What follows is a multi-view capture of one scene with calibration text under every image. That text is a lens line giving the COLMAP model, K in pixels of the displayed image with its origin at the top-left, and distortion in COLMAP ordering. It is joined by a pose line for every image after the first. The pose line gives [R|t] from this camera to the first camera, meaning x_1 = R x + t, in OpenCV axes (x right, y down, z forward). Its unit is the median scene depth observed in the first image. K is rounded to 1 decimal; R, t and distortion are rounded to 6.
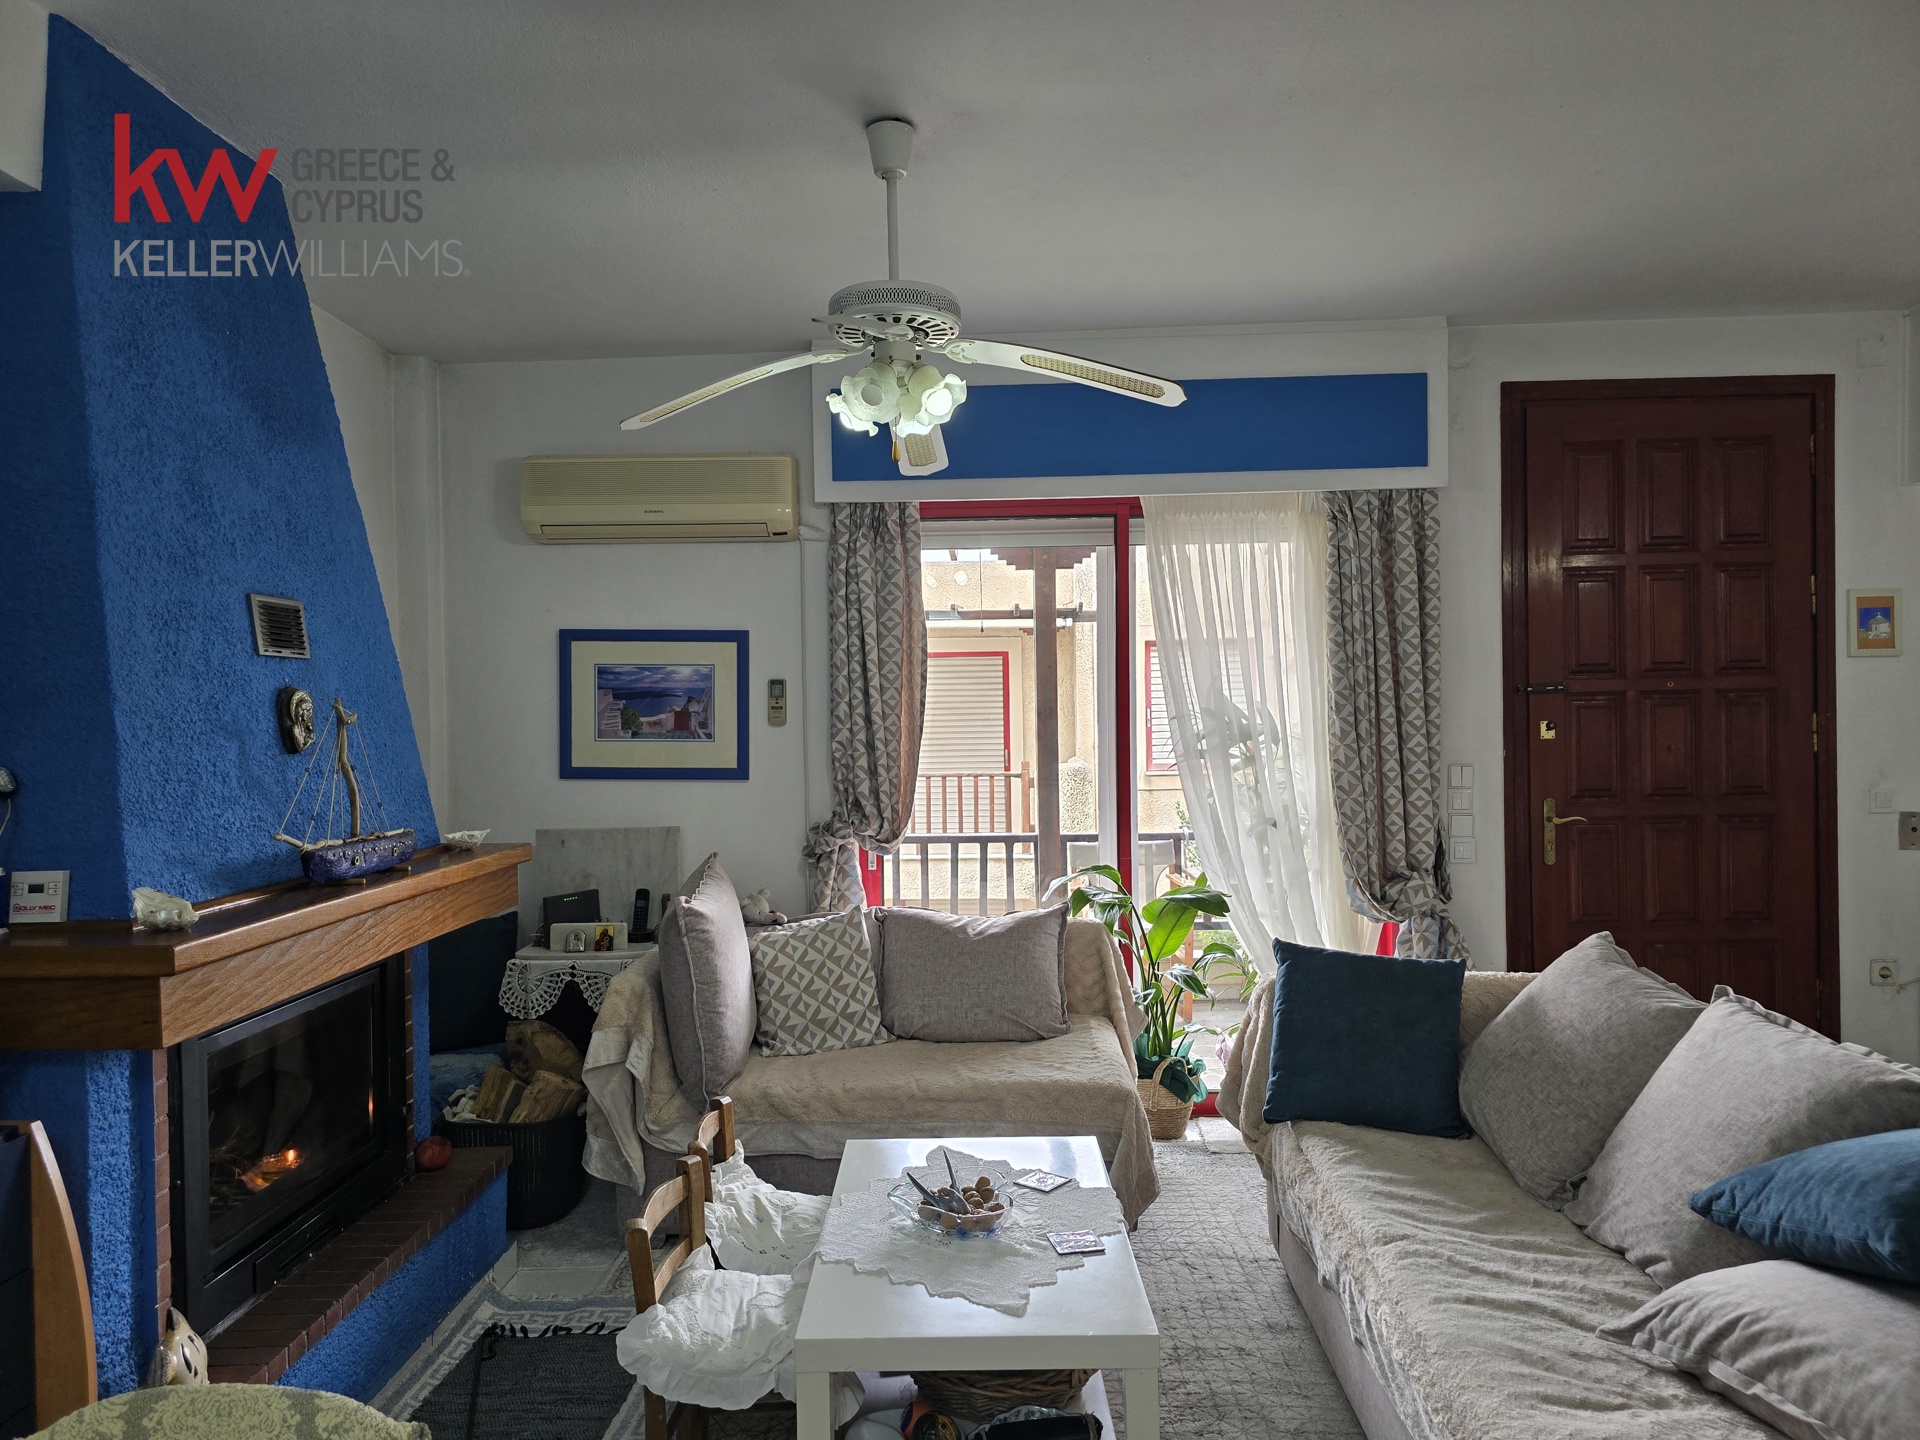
lens RADIAL K [[1284.1, 0, 949.6], [0, 1284.1, 726.5], [0, 0, 1]] dist [0.068047, -0.056188]
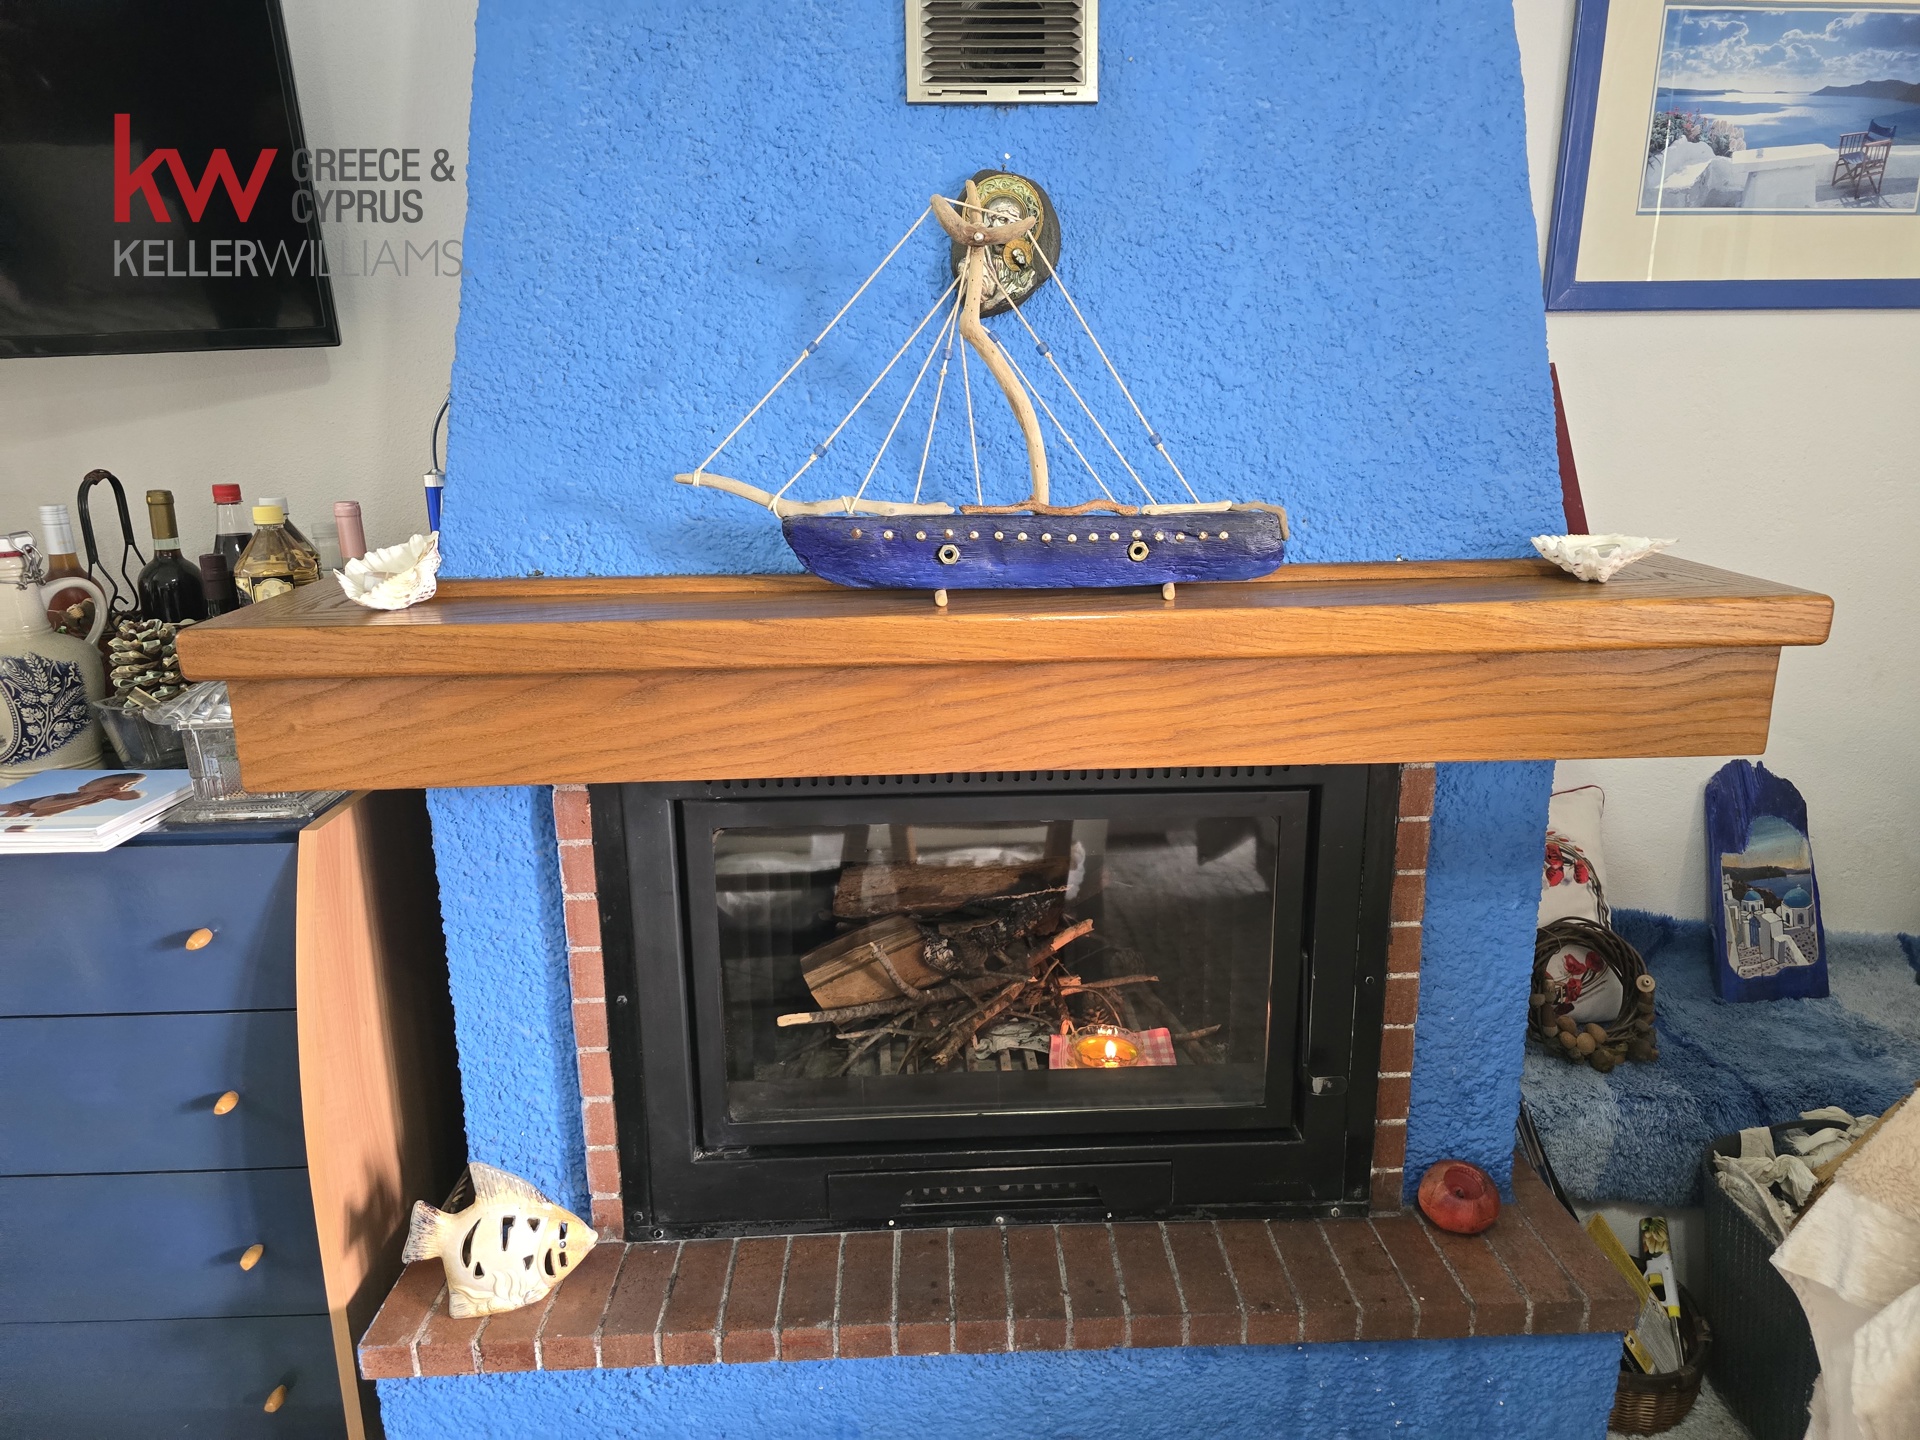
lens RADIAL K [[1284.1, 0, 960.0], [0, 1284.1, 724.6], [0, 0, 1]] dist [0.068047, -0.056188]
pose [[0.077488, 0.268908, -0.960044, 0.004865], [0.001199, 0.962913, 0.269809, 0.041559], [0.996993, -0.022058, 0.074292, 1.058016]]
